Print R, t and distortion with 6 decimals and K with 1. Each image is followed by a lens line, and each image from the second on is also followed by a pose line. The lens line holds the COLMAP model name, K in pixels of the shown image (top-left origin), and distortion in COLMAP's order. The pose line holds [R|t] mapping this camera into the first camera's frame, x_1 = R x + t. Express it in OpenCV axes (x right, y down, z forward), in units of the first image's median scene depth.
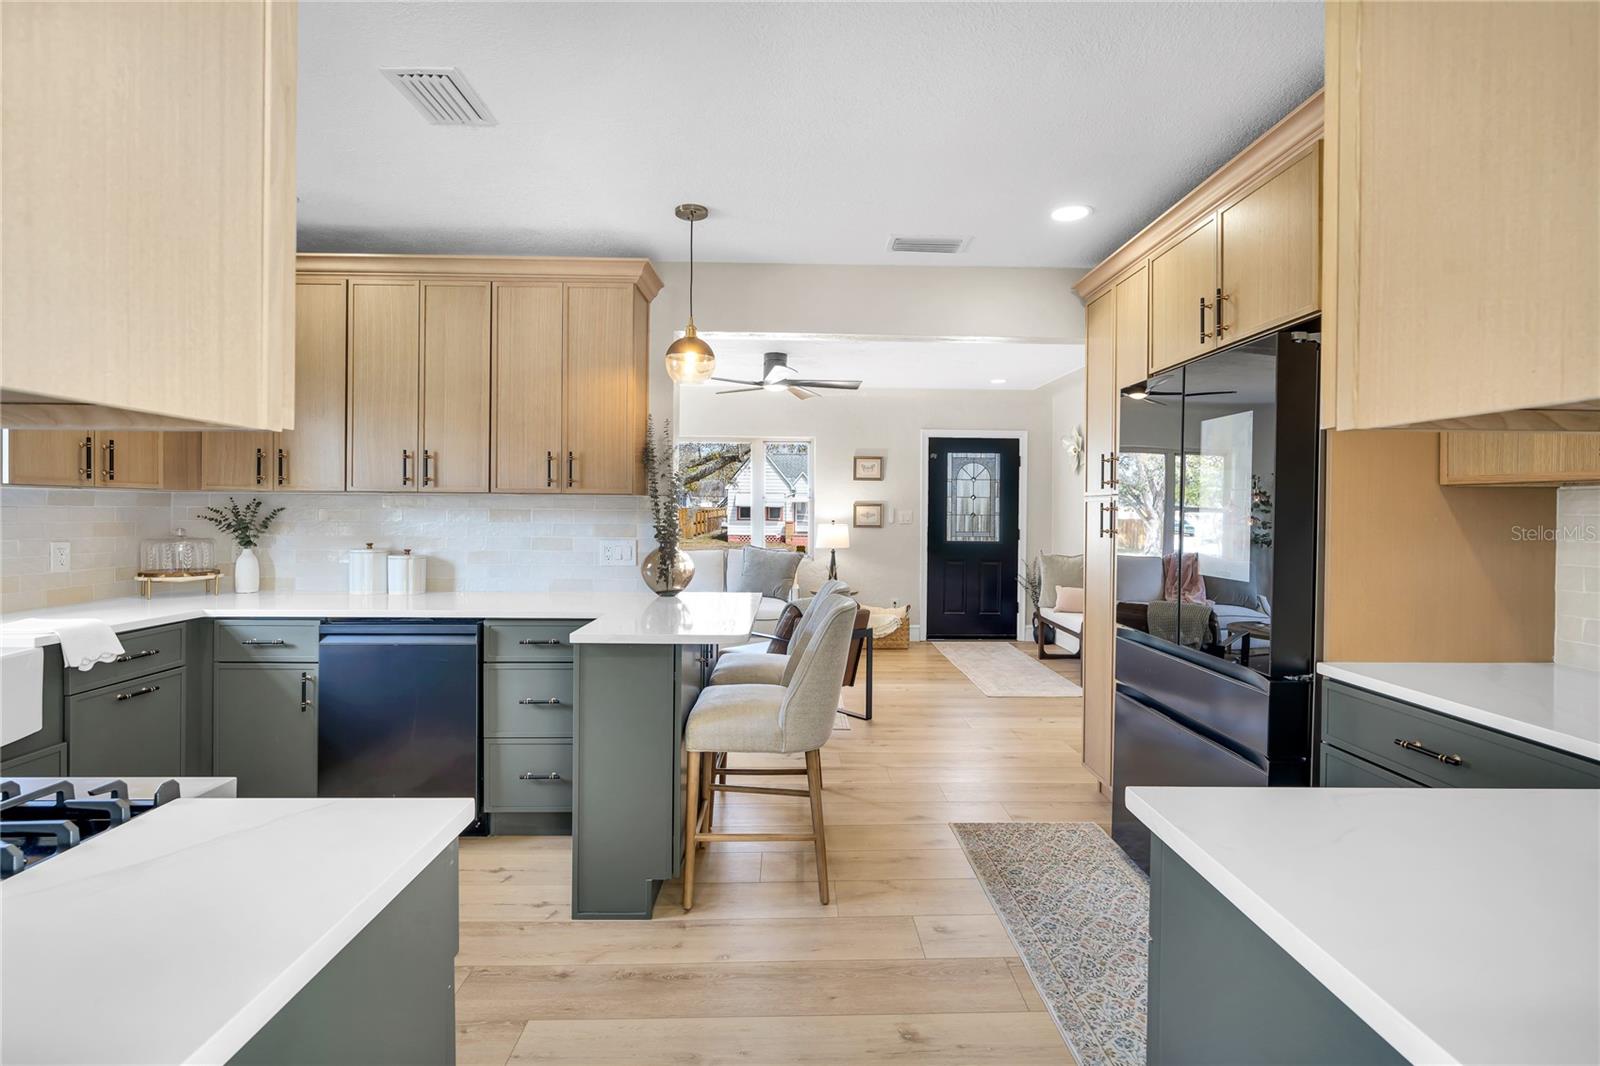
lens RADIAL K [[735.0, 0, 815.3], [0, 735.0, 528.0], [0, 0, 1]] dist [-0.008444, 0.000670]
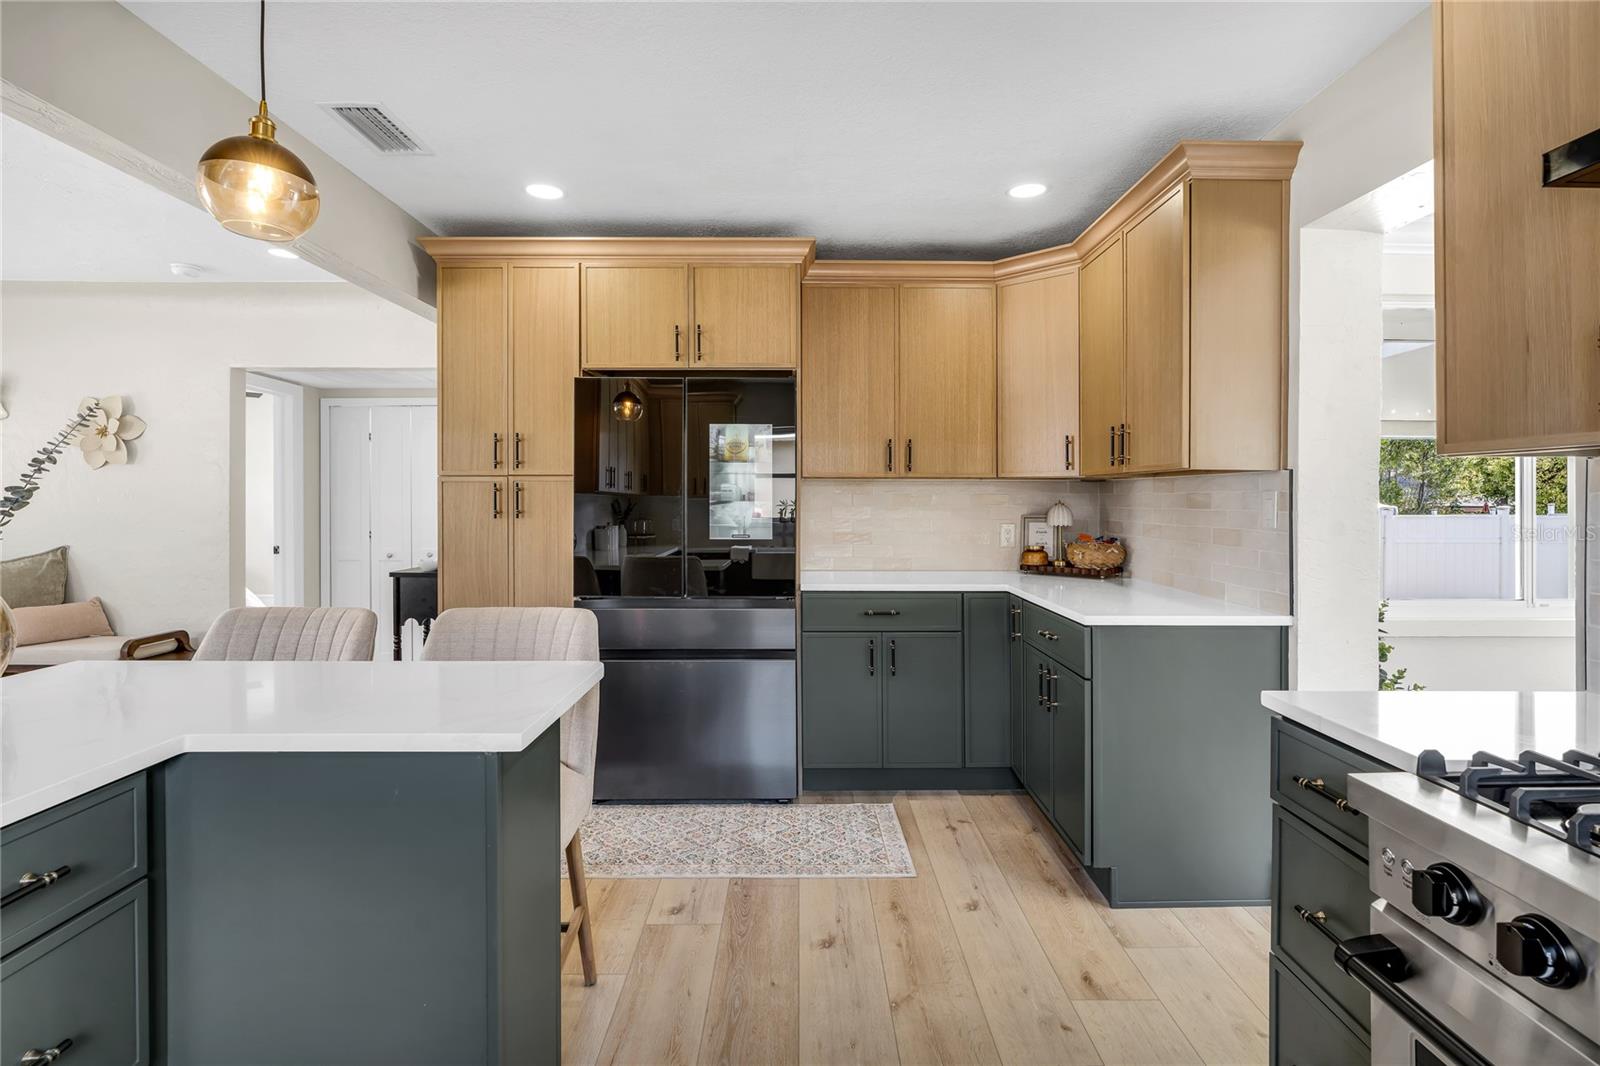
lens RADIAL K [[763.8, 0, 781.2], [0, 763.8, 502.4], [0, 0, 1]] dist [-0.012776, -0.000214]
pose [[0.052237, 0.004706, 0.998624, -0.255265], [0.024309, 0.999687, -0.005983, 0.003450], [-0.998339, 0.024588, 0.052106, 0.239564]]
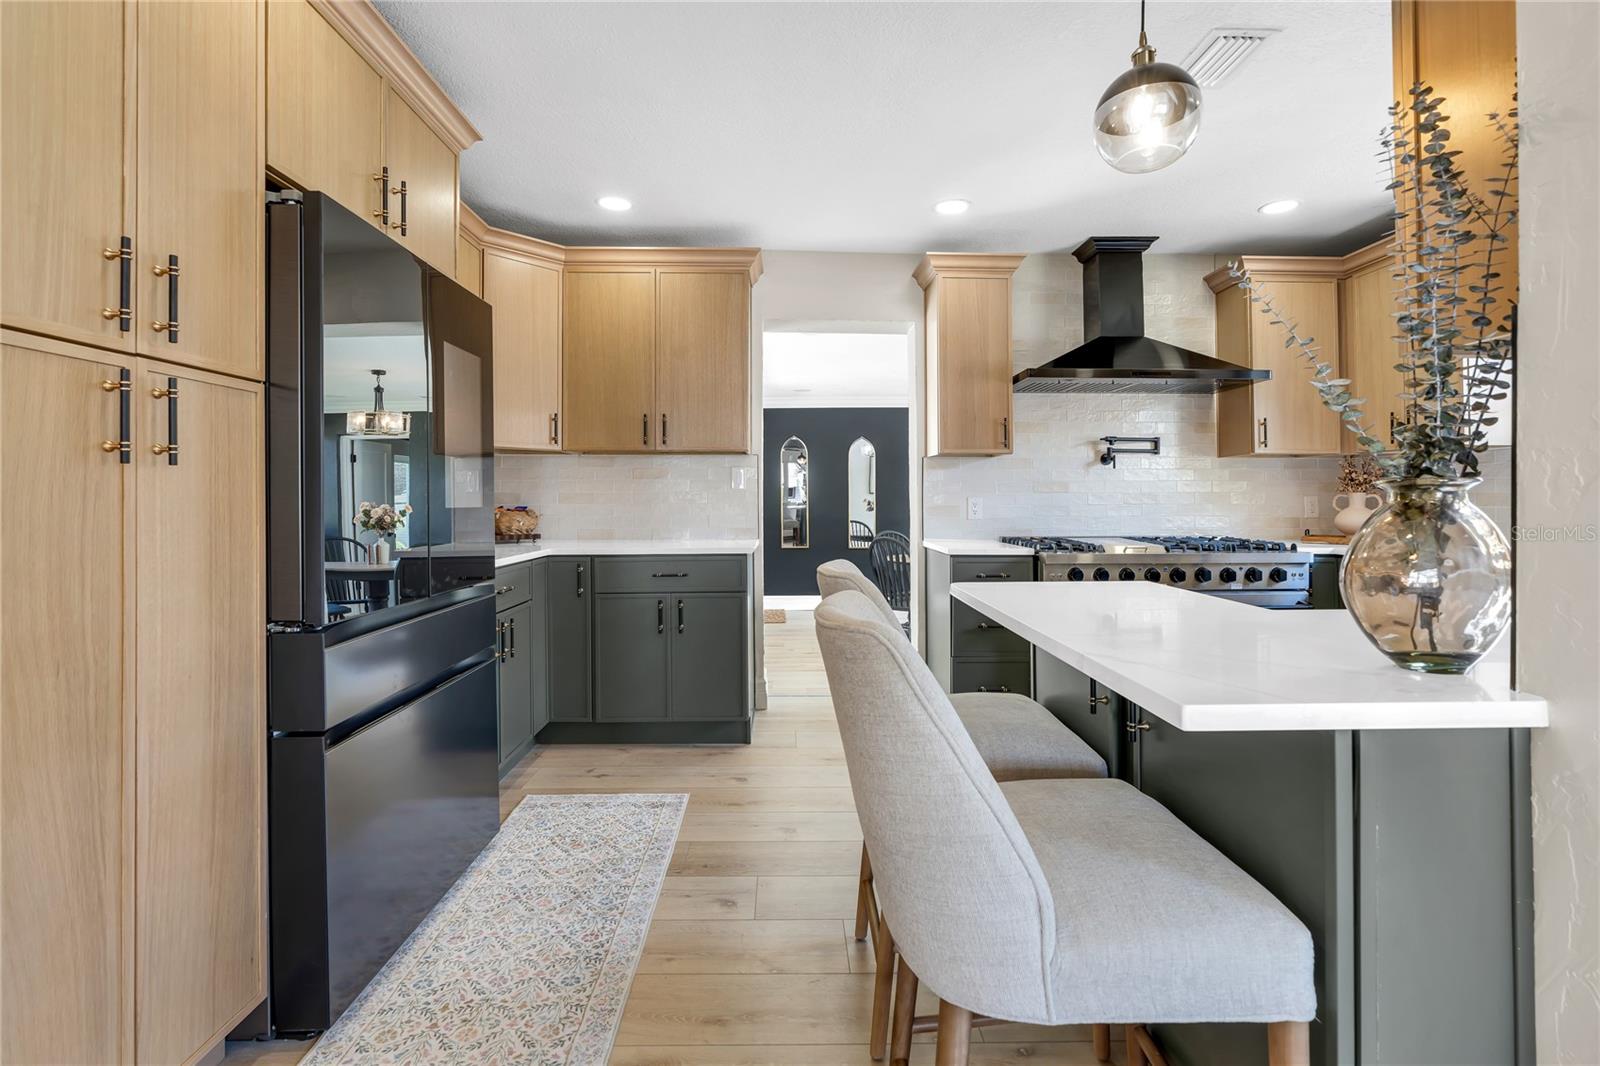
lens RADIAL K [[735.0, 0, 831.6], [0, 735.0, 502.1], [0, 0, 1]] dist [-0.008444, 0.000670]
pose [[-0.999932, -0.005799, -0.010105, 0.017322], [-0.006075, 0.999603, 0.027521, 0.008460], [0.009941, 0.027580, -0.999570, 0.573587]]
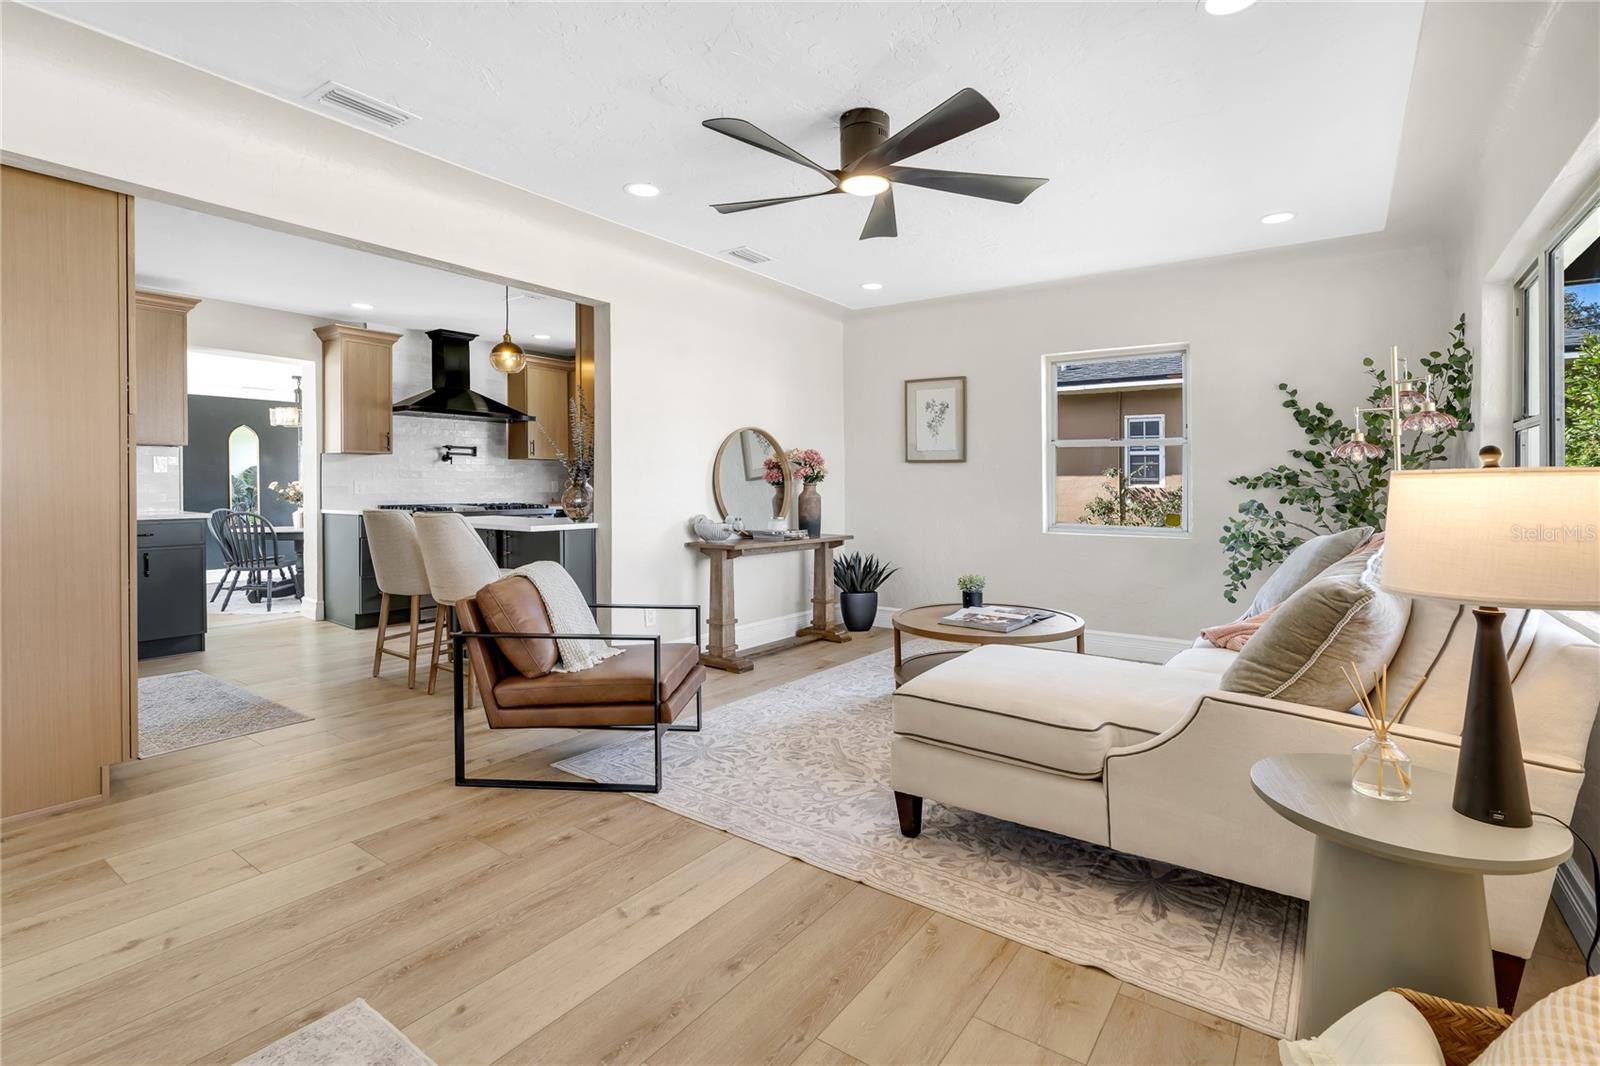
lens RADIAL K [[735.0, 0, 830.4], [0, 735.0, 492.0], [0, 0, 1]] dist [-0.008444, 0.000670]
pose [[-0.580590, -0.001876, -0.814194, 0.261120], [-0.028735, 0.999422, 0.018188, 0.002426], [0.813689, 0.033955, -0.580308, 0.934169]]
